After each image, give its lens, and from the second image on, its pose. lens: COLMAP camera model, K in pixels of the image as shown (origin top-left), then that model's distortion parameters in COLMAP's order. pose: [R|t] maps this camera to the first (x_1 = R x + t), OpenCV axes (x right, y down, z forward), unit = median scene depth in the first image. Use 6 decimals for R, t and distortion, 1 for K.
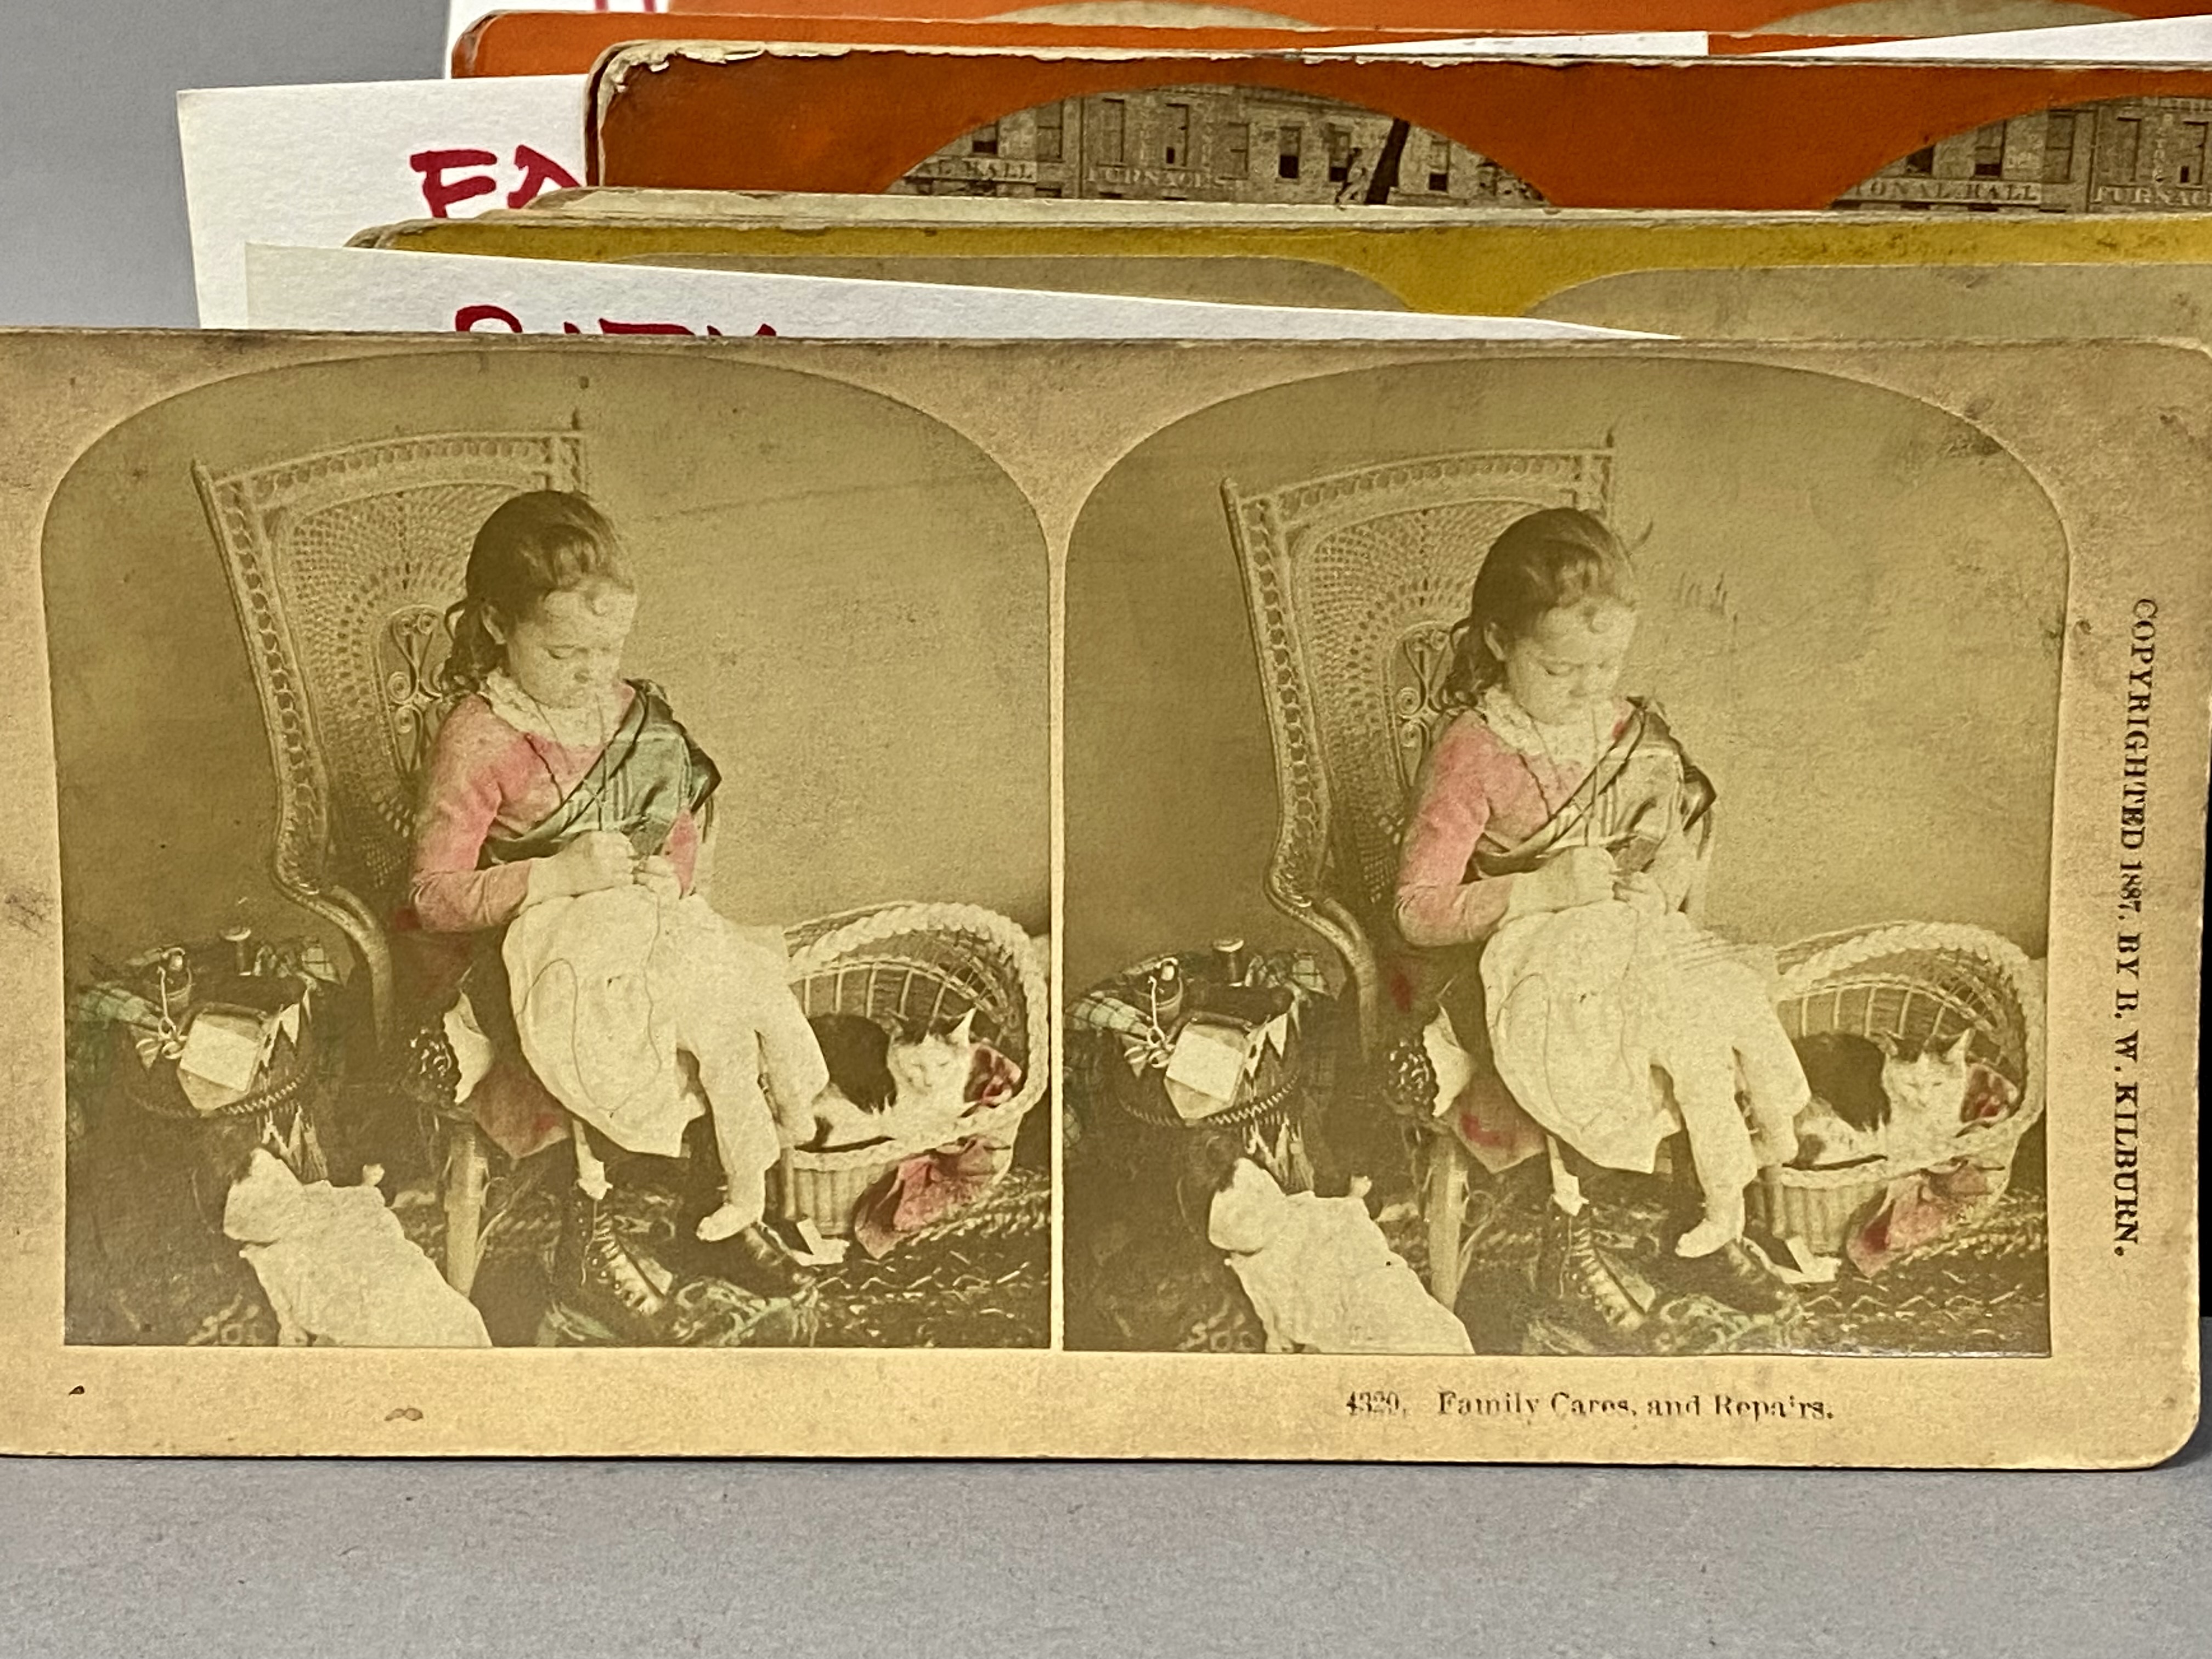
lens RADIAL K [[3604.0, 0, 1106.0], [0, 3604.0, 829.5], [0, 0, 1]] dist [0.186245, -0.632740]
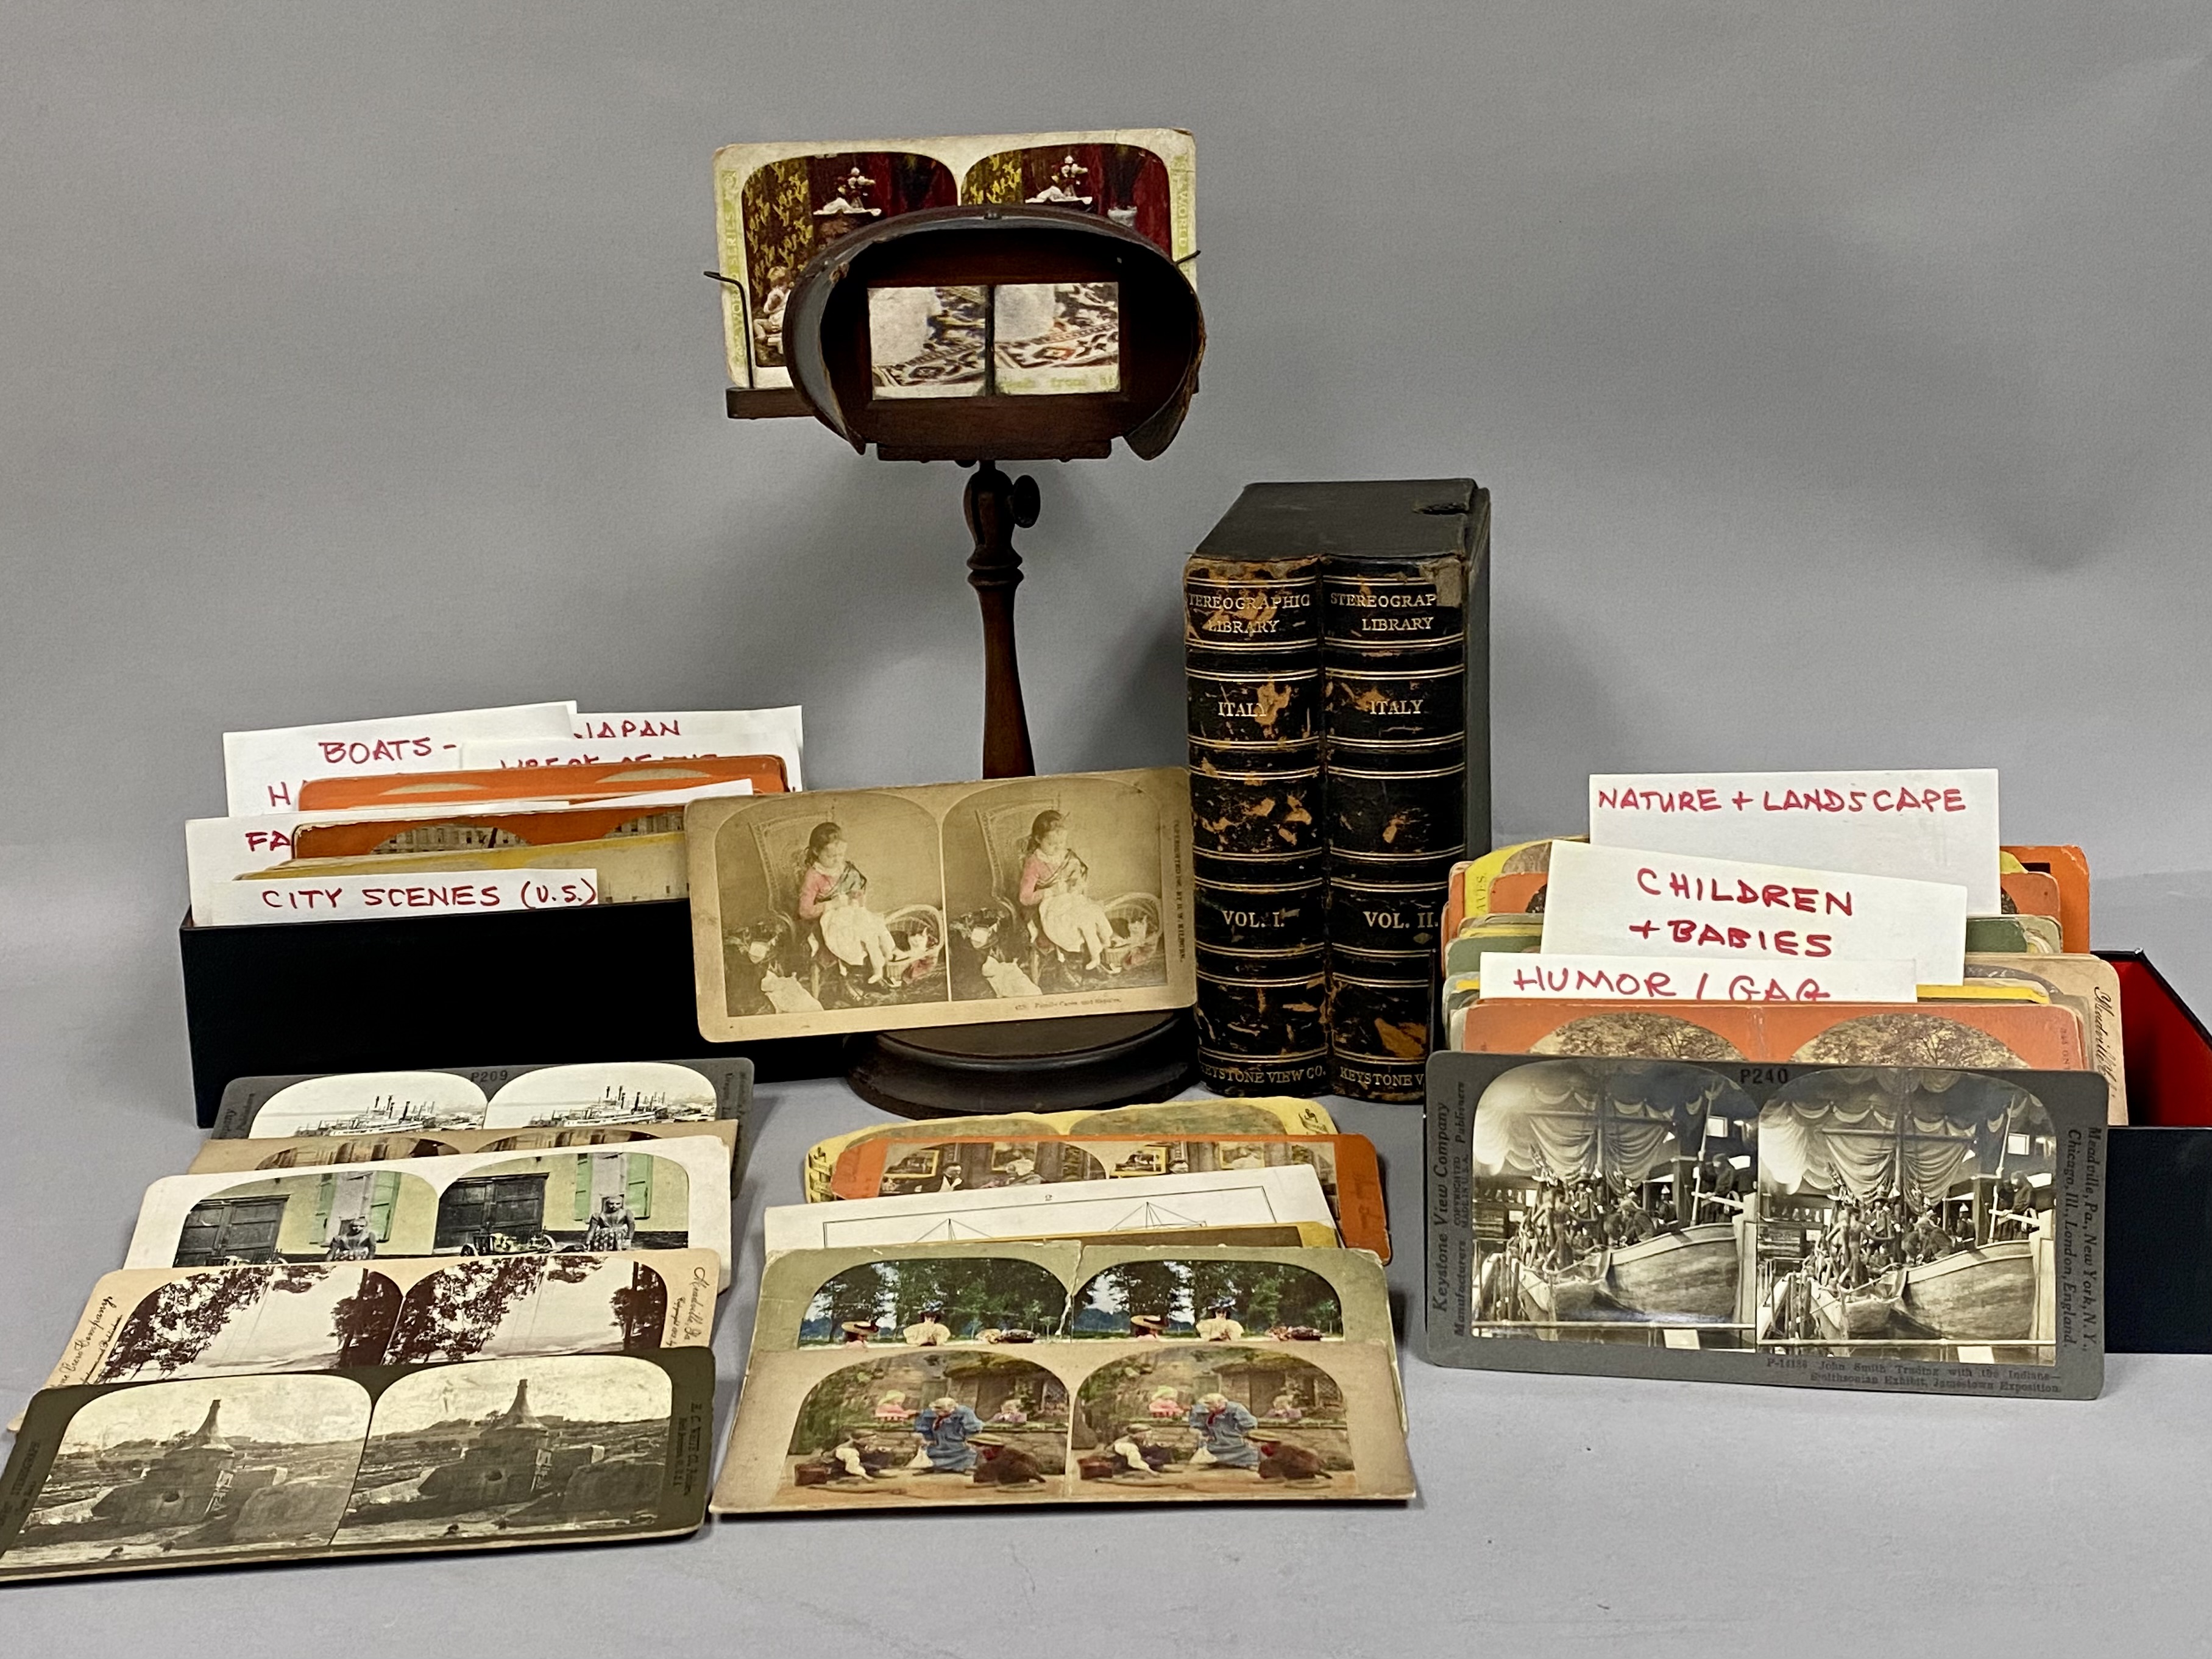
lens RADIAL K [[2474.7, 0, 1106.0], [0, 2474.7, 829.5], [0, 0, 1]] dist [0.094248, -0.438981]
pose [[0.990534, -0.070864, 0.117563, -0.168515], [0.062259, 0.995214, 0.075323, -0.287417], [-0.122338, -0.067290, 0.990205, -2.049381]]
